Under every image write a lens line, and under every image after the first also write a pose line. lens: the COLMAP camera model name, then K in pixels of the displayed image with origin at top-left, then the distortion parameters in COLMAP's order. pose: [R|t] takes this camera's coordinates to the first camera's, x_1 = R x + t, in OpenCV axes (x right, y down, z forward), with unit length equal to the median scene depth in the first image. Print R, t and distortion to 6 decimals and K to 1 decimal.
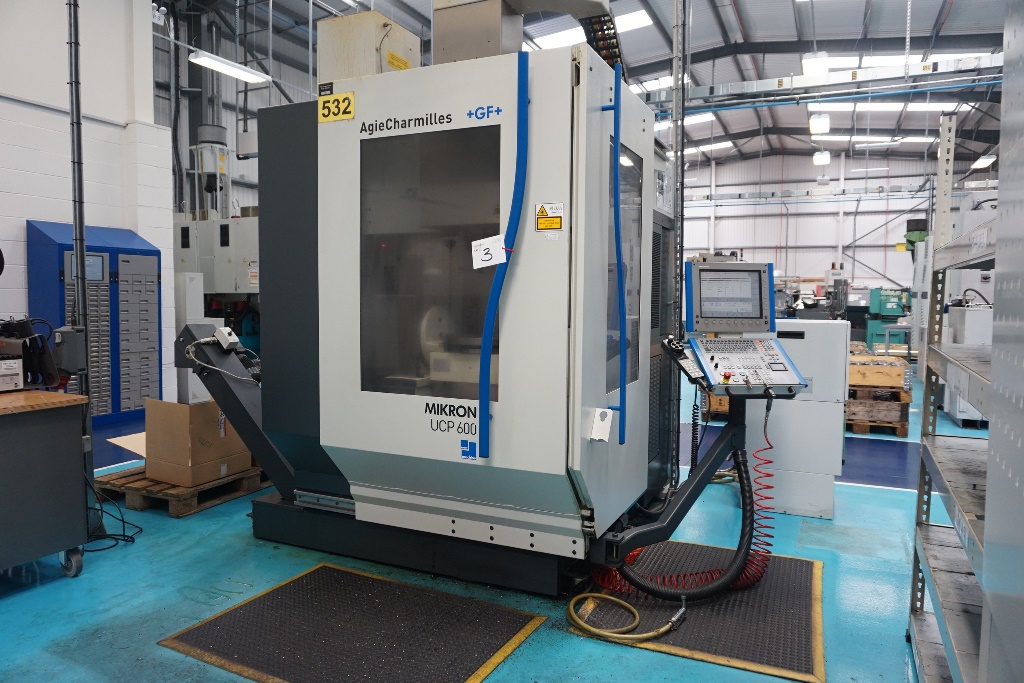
lens RADIAL K [[693.6, 0, 512.0], [0, 693.6, 341.5], [0, 0, 1]] dist [-0.004536, -0.000330]
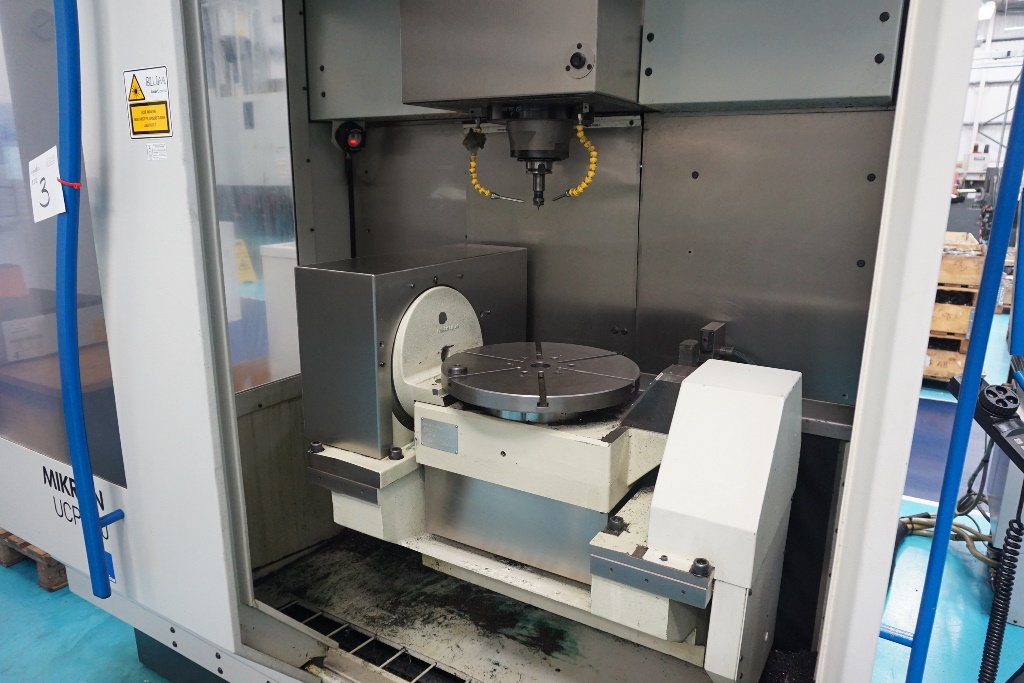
lens RADIAL K [[693.6, 0, 512.0], [0, 693.6, 341.5], [0, 0, 1]] dist [-0.004536, -0.000330]
pose [[0.994241, 0.028585, -0.103282, -0.003507], [-0.010922, 0.985779, 0.167689, -0.027087], [0.106607, -0.165595, 0.980415, 0.164193]]
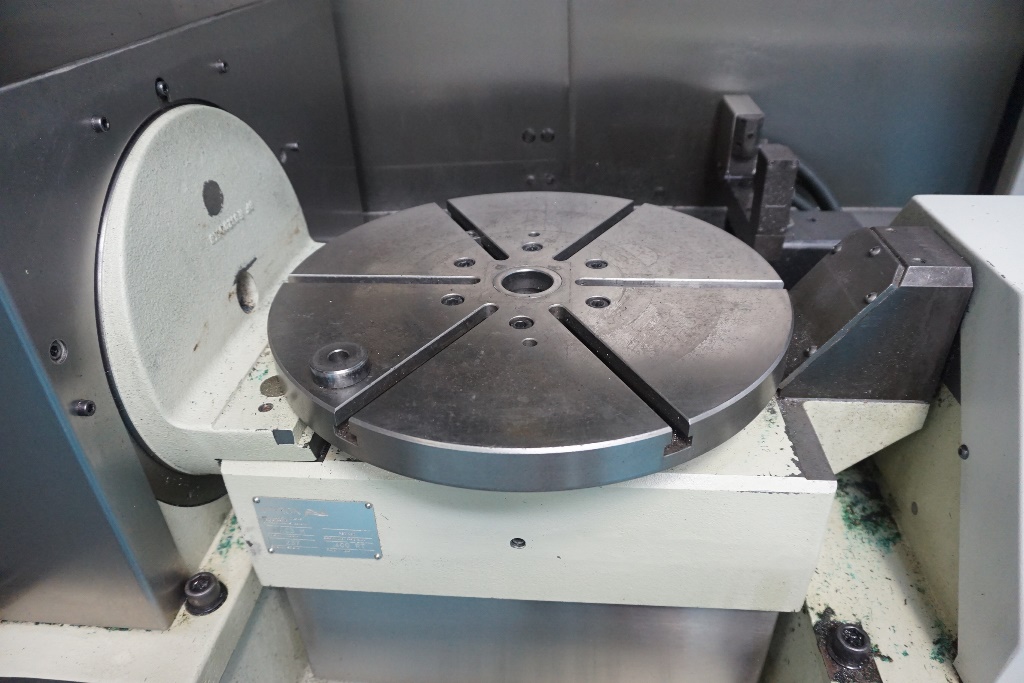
lens RADIAL K [[693.6, 0, 512.0], [0, 693.6, 341.5], [0, 0, 1]] dist [-0.004536, -0.000330]
pose [[0.939643, -0.213418, 0.267438, -0.025873], [0.059121, 0.871143, 0.487457, -0.022498], [-0.337009, -0.442225, 0.831181, 0.242475]]
